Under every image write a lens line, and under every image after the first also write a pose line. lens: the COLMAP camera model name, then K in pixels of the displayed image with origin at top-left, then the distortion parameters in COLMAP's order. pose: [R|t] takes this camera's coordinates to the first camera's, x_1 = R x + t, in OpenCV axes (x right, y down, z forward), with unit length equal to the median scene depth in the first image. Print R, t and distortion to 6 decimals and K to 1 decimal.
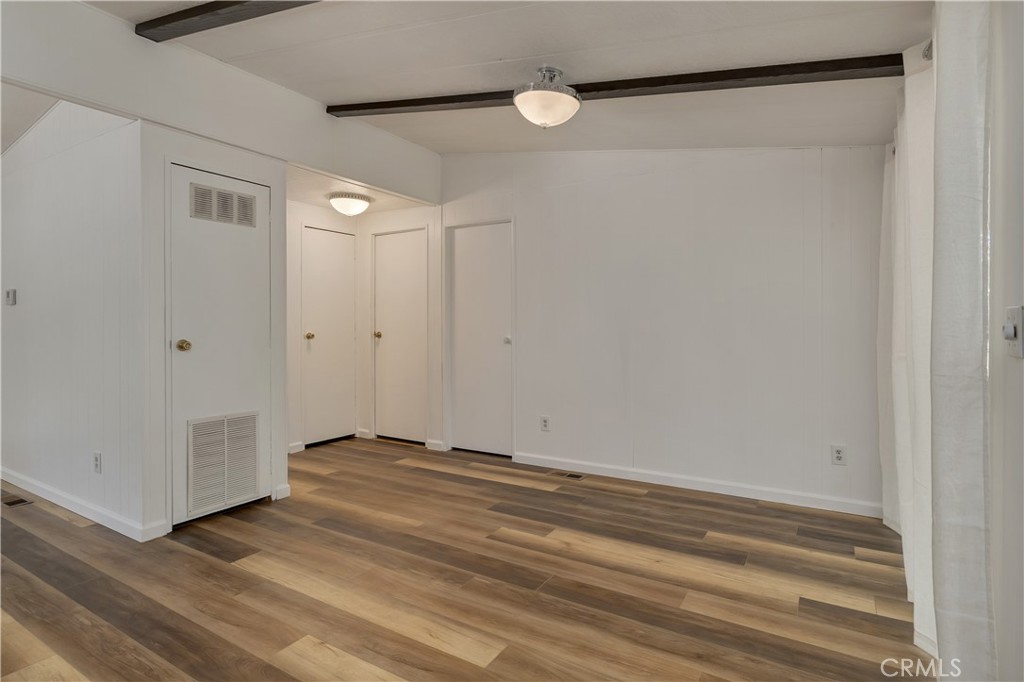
lens RADIAL K [[536.8, 0, 514.6], [0, 536.8, 332.7], [0, 0, 1]] dist [0.002159, 0.000325]
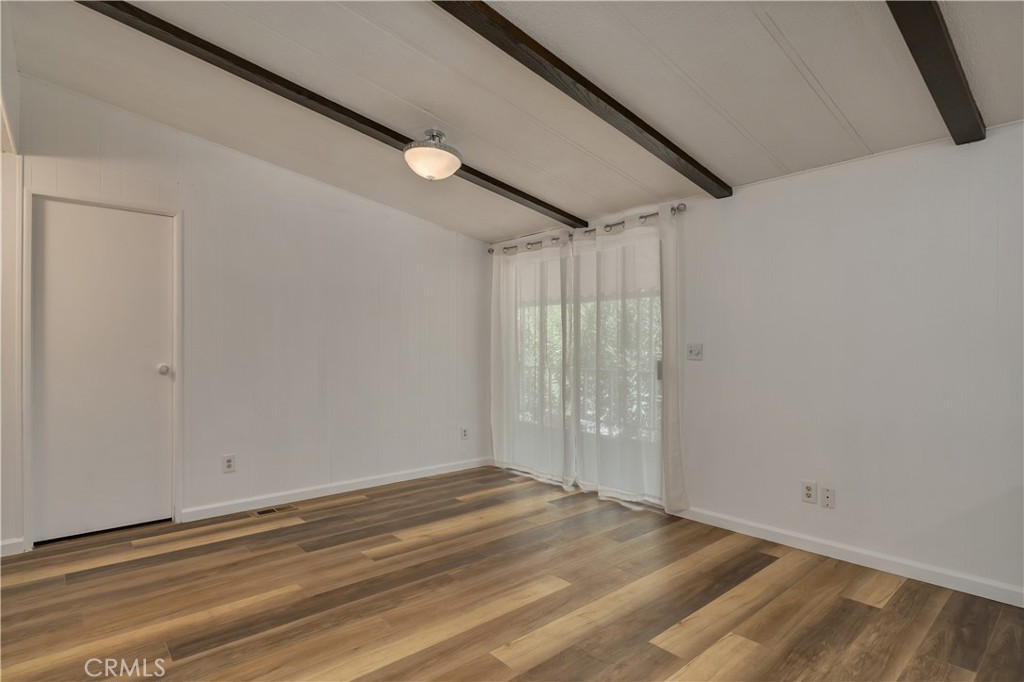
lens RADIAL K [[536.8, 0, 514.3], [0, 536.8, 345.0], [0, 0, 1]] dist [0.002159, 0.000325]
pose [[0.270391, 0.013799, 0.962652, -0.877914], [0.009061, 0.999817, -0.016877, -0.003895], [-0.962708, 0.013286, 0.270216, 0.431290]]
